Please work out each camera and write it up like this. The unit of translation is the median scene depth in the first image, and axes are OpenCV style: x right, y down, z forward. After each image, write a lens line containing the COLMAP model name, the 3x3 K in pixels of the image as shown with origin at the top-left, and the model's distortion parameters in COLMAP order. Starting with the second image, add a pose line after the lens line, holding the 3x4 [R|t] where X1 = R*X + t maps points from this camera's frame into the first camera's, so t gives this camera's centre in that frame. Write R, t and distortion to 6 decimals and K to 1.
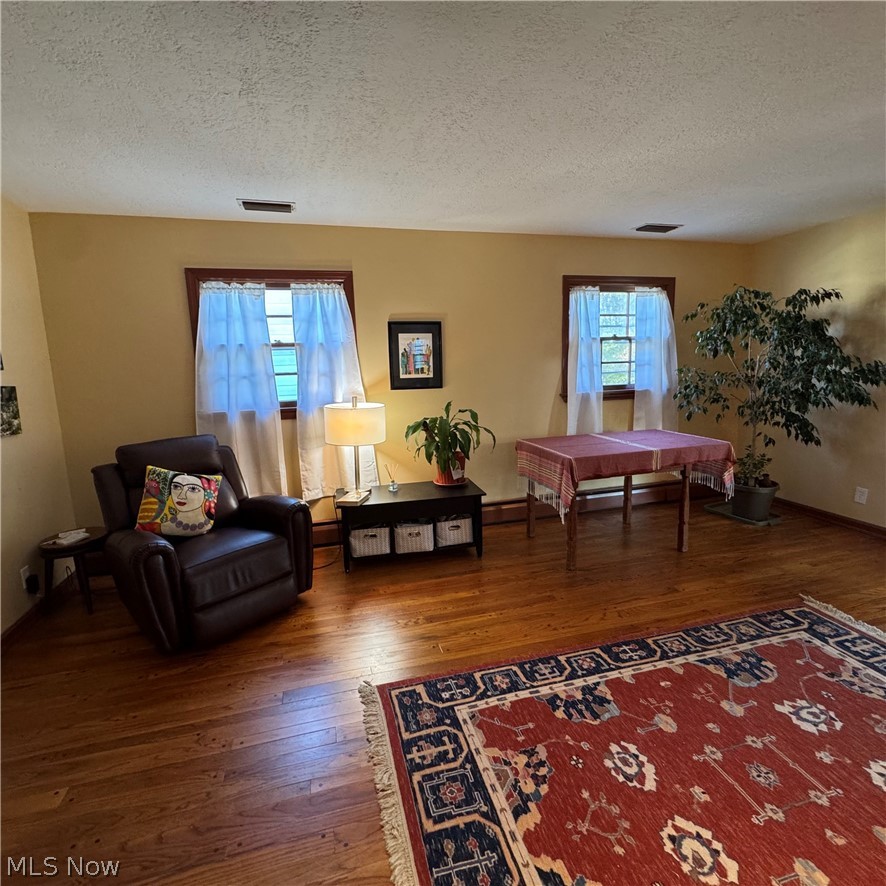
lens RADIAL K [[471.8, 0, 441.8], [0, 471.8, 441.0], [0, 0, 1]] dist [-0.001035, -0.000668]
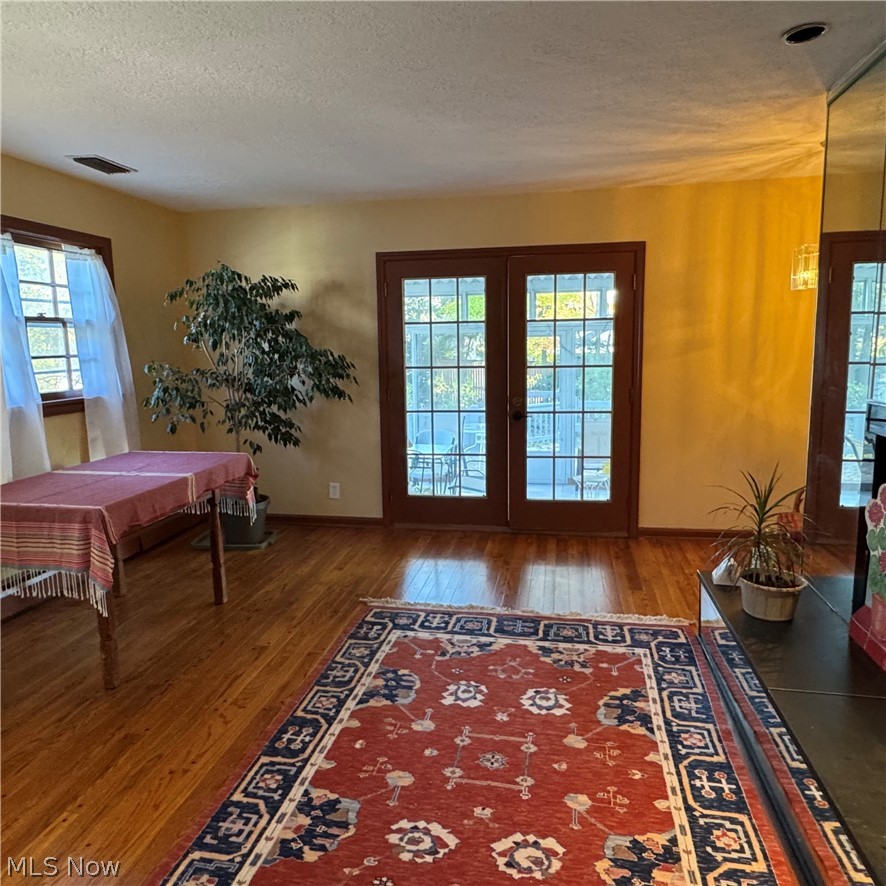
lens RADIAL K [[661.7, 0, 436.5], [0, 661.7, 439.7], [0, 0, 1]] dist [-0.005477, 0.005138]
pose [[0.443934, -0.107798, 0.889552, -0.410479], [0.150297, 0.987631, 0.044678, -0.035278], [-0.883365, 0.113863, 0.454645, 0.288813]]
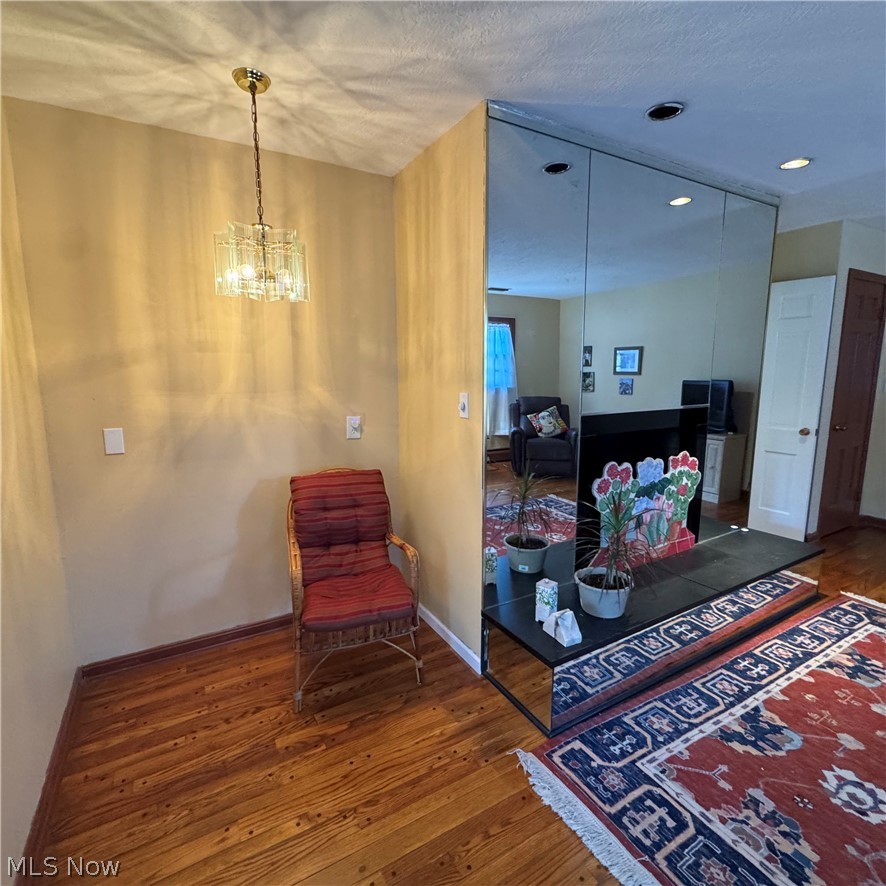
lens RADIAL K [[471.8, 0, 444.0], [0, 471.8, 441.0], [0, 0, 1]] dist [-0.001035, -0.000668]
pose [[-0.967784, 0.073182, -0.240910, 1.464007], [-0.005328, 0.950660, 0.310189, -0.211407], [0.251724, 0.301479, -0.919644, 1.062846]]
